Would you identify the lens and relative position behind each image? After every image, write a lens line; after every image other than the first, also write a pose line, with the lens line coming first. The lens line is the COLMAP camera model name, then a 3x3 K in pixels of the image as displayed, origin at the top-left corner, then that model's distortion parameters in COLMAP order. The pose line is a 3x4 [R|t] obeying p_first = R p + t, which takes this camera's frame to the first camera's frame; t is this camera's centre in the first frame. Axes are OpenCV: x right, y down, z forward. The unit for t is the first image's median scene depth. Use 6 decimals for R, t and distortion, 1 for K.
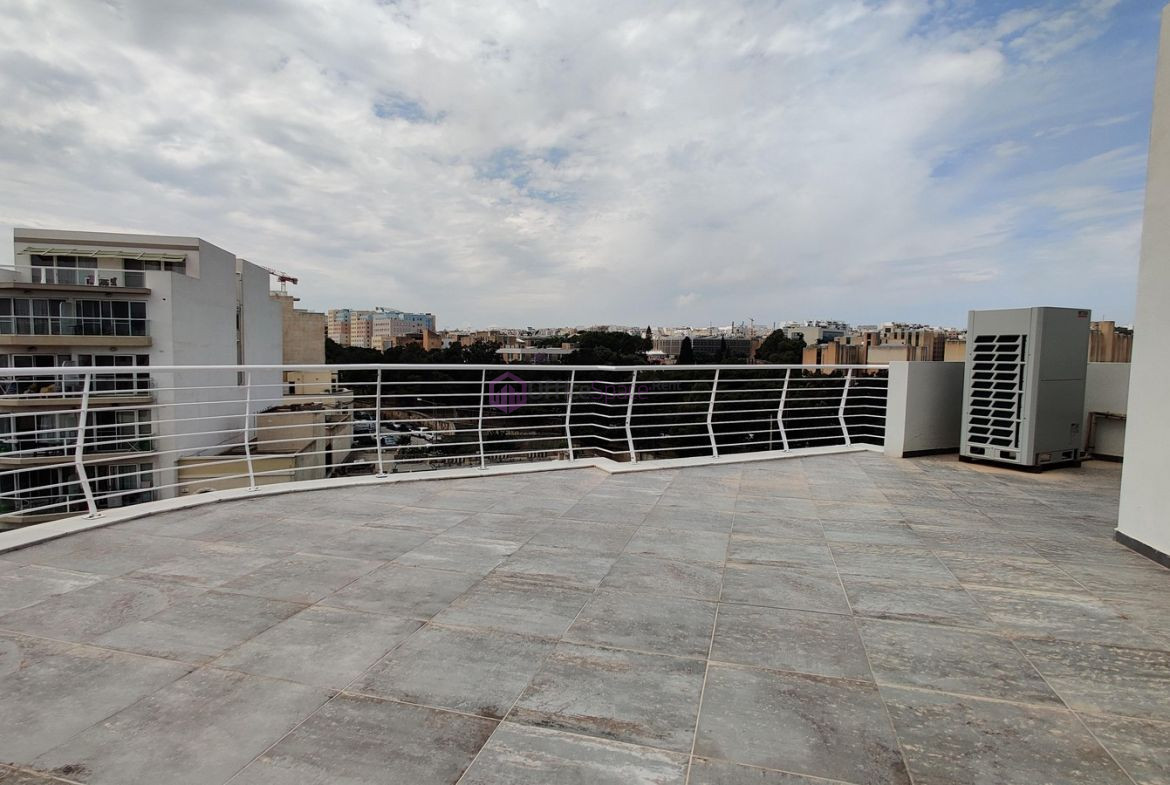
lens RADIAL K [[627.4, 0, 585.0], [0, 627.4, 392.5], [0, 0, 1]] dist [-0.001571, 0.000247]
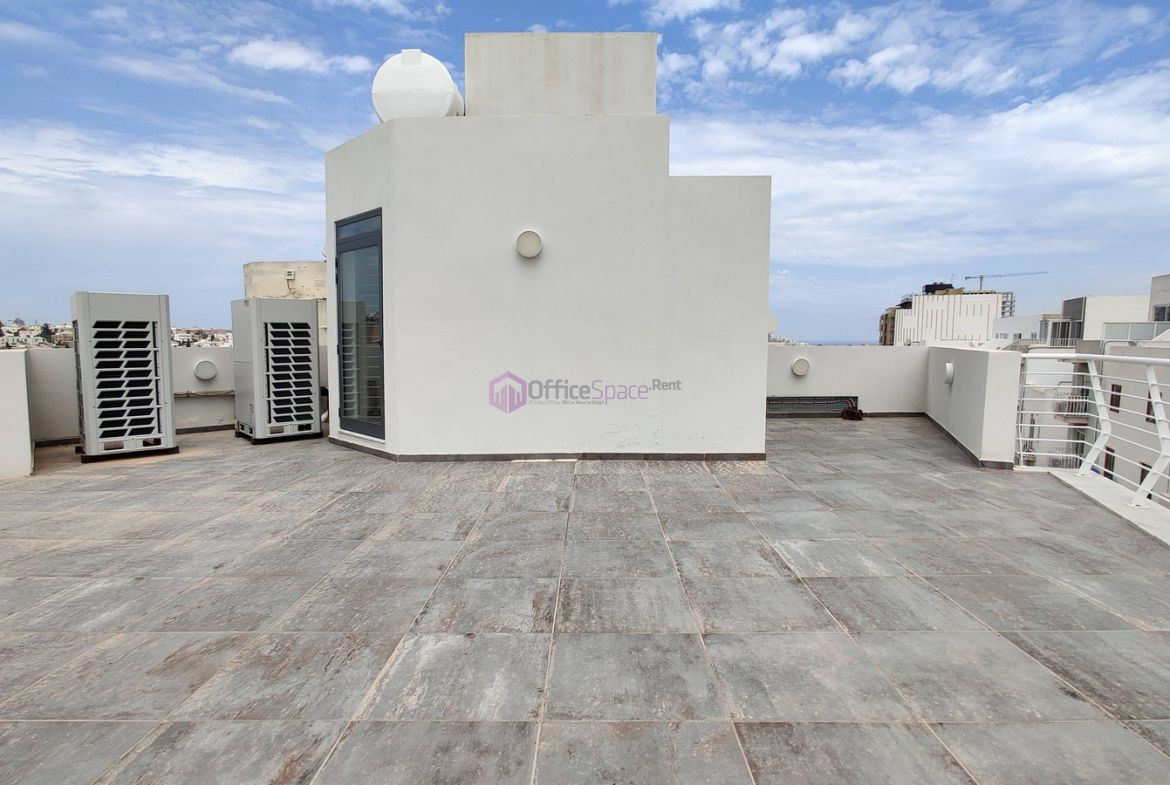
lens RADIAL K [[627.4, 0, 585.0], [0, 627.4, 392.5], [0, 0, 1]] dist [-0.001571, 0.000247]
pose [[-0.255399, -0.089006, 0.962730, -0.457562], [0.062727, 0.992130, 0.108364, -0.043811], [-0.964799, 0.088065, -0.247806, 0.581945]]
